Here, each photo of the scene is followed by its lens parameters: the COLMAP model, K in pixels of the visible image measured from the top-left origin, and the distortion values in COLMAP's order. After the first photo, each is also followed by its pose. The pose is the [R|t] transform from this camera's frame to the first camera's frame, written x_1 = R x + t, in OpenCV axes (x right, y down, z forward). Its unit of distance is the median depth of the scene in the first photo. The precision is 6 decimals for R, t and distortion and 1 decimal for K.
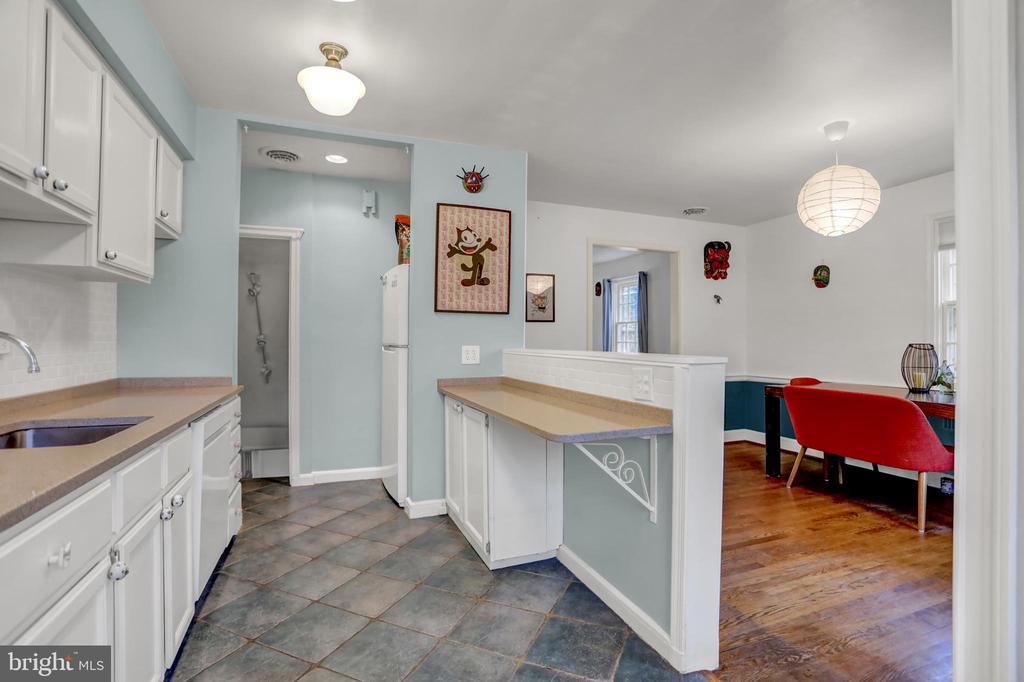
lens RADIAL K [[491.4, 0, 512.6], [0, 491.4, 339.5], [0, 0, 1]] dist [-0.032353, 0.000783]
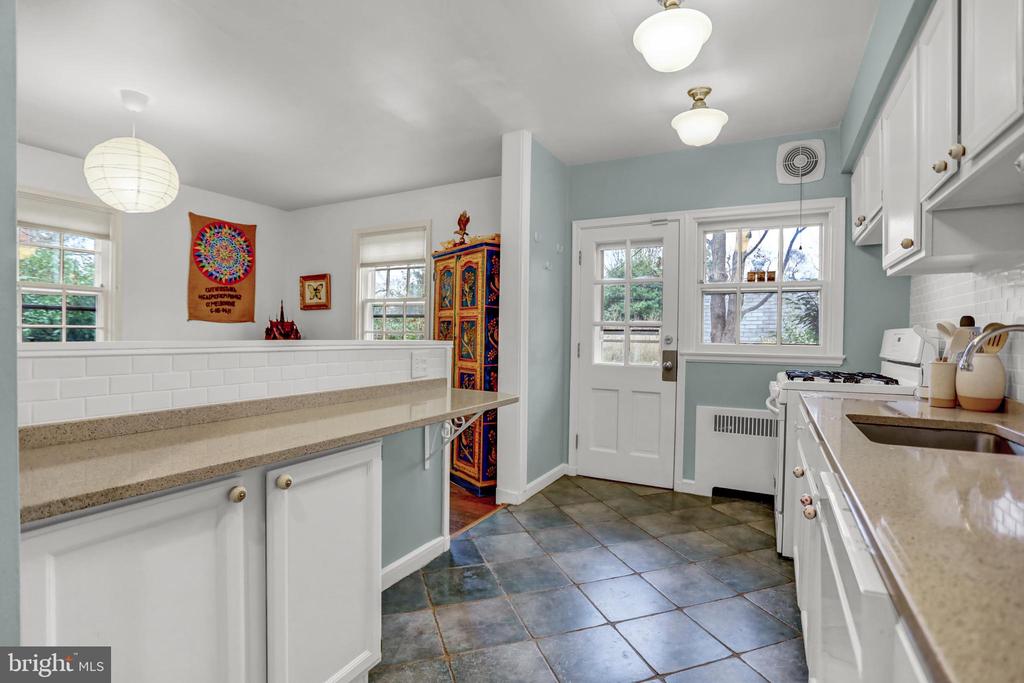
lens RADIAL K [[491.4, 0, 508.2], [0, 491.4, 339.5], [0, 0, 1]] dist [-0.032353, 0.000783]
pose [[-0.643692, -0.015122, 0.765135, -0.777569], [-0.014024, 0.999870, 0.007964, 0.010447], [-0.765156, -0.005604, -0.643821, 1.530712]]
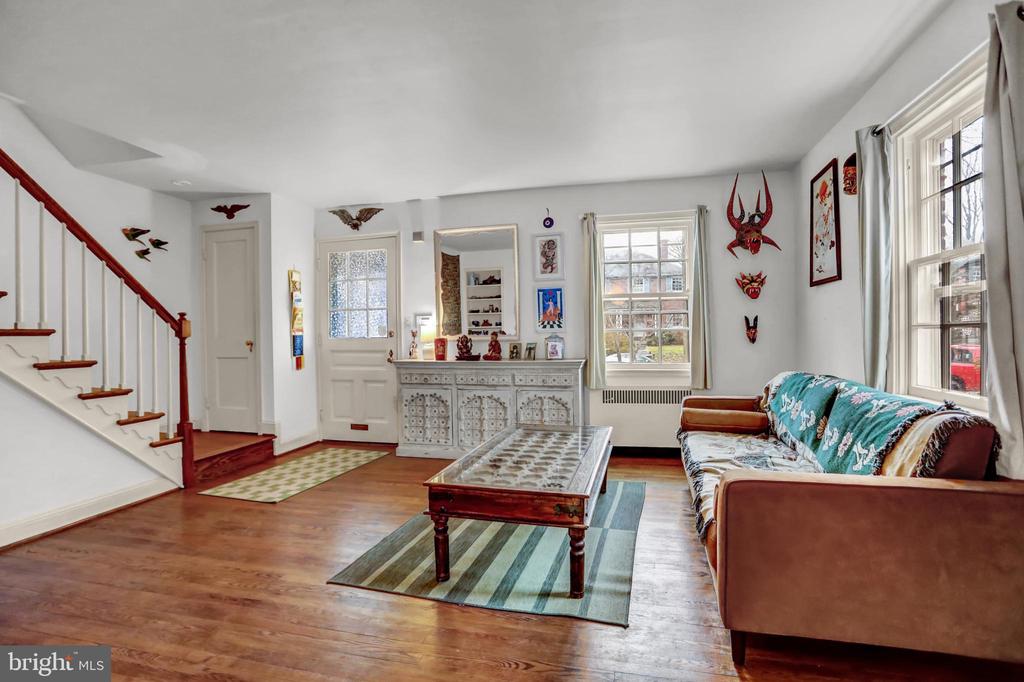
lens RADIAL K [[491.4, 0, 517.0], [0, 491.4, 337.0], [0, 0, 1]] dist [-0.032353, 0.000783]
pose [[0.817647, -0.007437, -0.575672, 0.805326], [0.015658, 0.999834, 0.009324, 0.028003], [0.575507, -0.016638, 0.817627, 2.680622]]
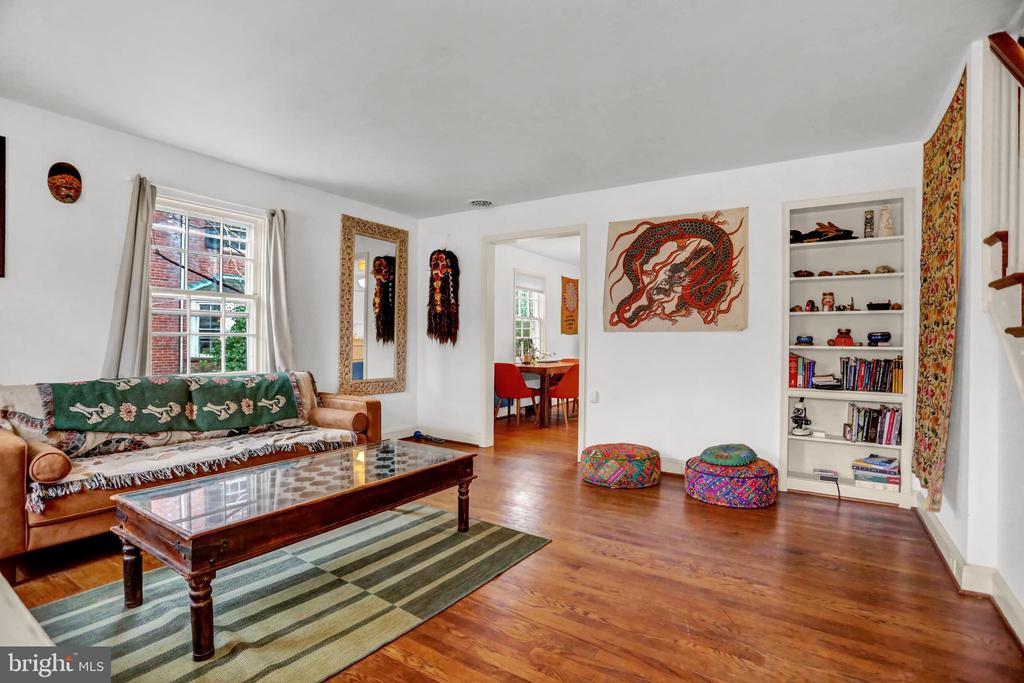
lens RADIAL K [[491.4, 0, 506.0], [0, 491.4, 344.3], [0, 0, 1]] dist [-0.032353, 0.000783]
pose [[-0.569696, -0.011495, 0.821775, -1.399582], [-0.012584, 0.999907, 0.005263, 0.039297], [-0.821759, -0.007343, -0.569788, 4.333658]]
